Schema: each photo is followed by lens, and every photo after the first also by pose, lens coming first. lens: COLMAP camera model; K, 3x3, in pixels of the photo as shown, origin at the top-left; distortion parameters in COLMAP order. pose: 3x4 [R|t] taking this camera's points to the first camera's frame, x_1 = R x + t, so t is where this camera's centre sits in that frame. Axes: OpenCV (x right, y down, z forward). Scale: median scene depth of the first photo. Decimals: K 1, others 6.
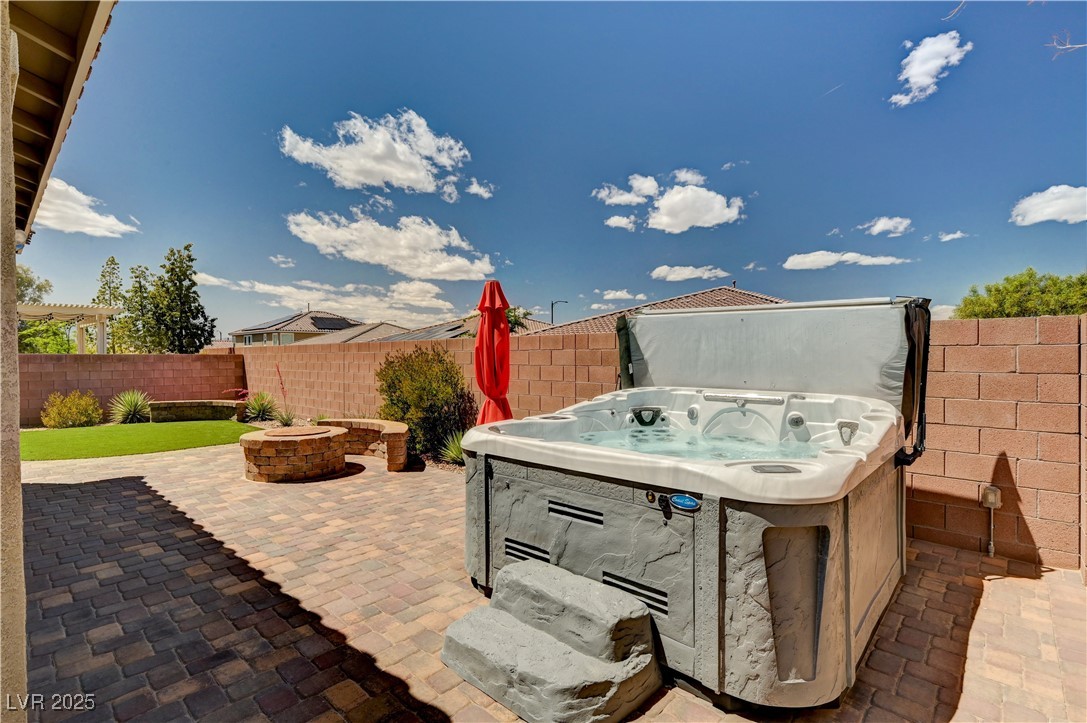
lens RADIAL K [[508.9, 0, 563.2], [0, 508.9, 359.5], [0, 0, 1]] dist [-0.000276, 0.000291]
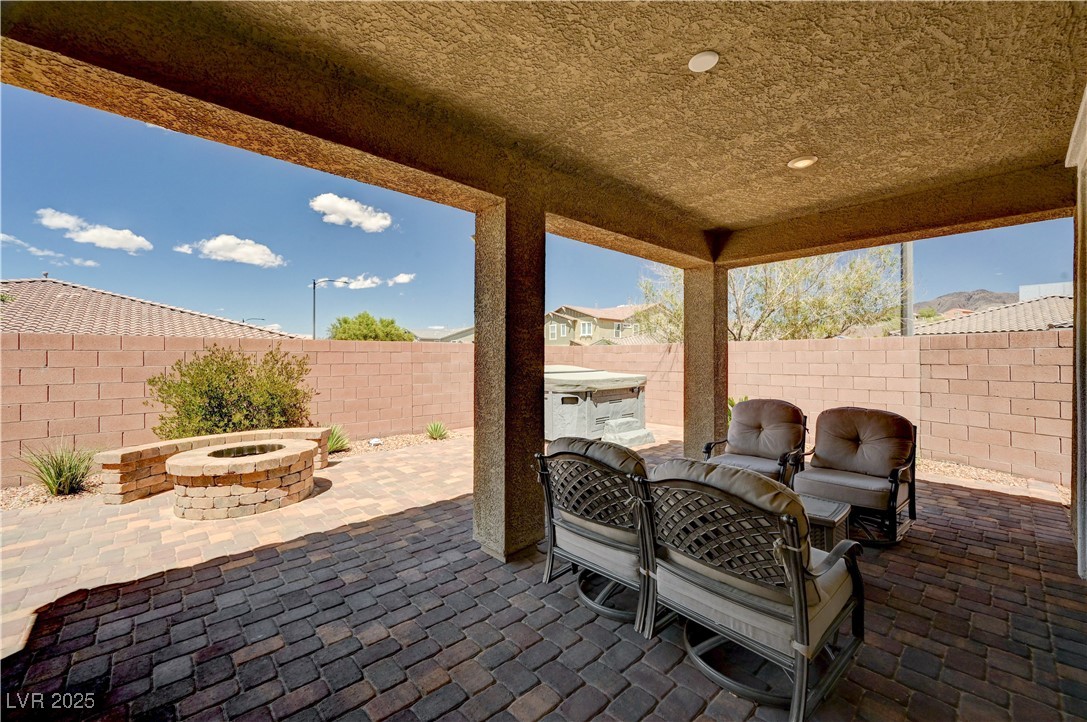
lens RADIAL K [[427.4, 0, 543.5], [0, 427.4, 361.0], [0, 0, 1]] dist [-0.000200, -0.000243]
pose [[0.105887, -0.002872, 0.994374, -1.578463], [0.013412, 0.999909, 0.001460, 0.012425], [-0.994288, 0.013182, 0.105915, 0.649022]]
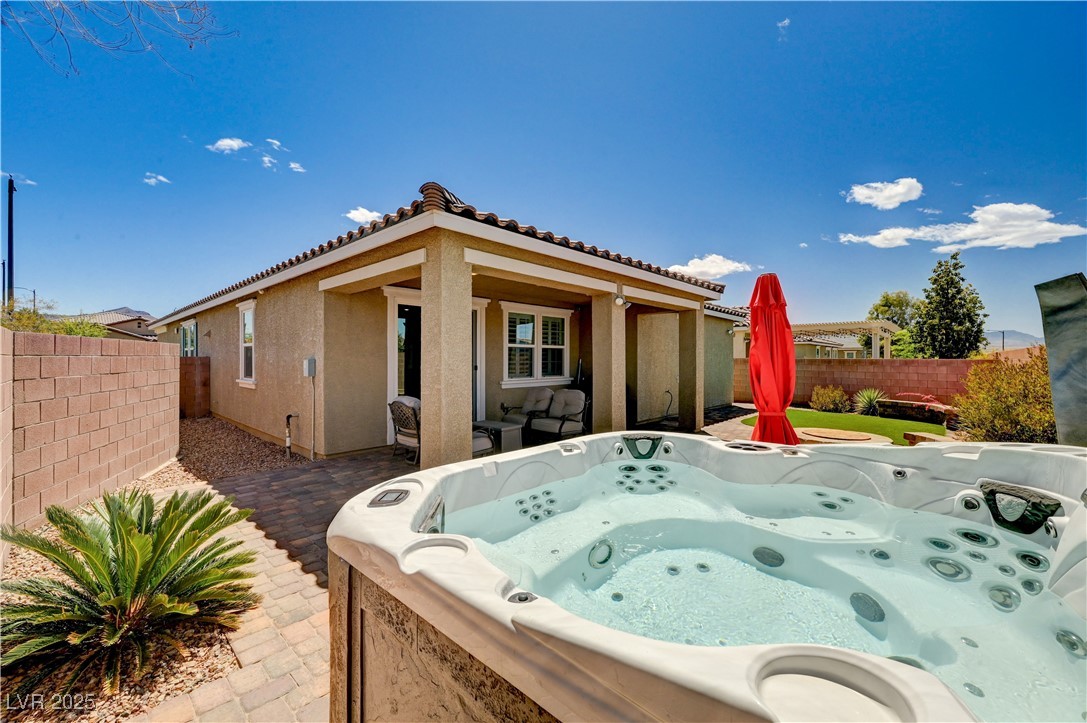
lens RADIAL K [[427.4, 0, 543.5], [0, 427.4, 361.5], [0, 0, 1]] dist [-0.000200, -0.000243]
pose [[-0.033814, 0.009622, -0.999382, 0.510294], [-0.014308, 0.999847, 0.010110, -0.007849], [0.999326, 0.014641, -0.033671, 0.608131]]
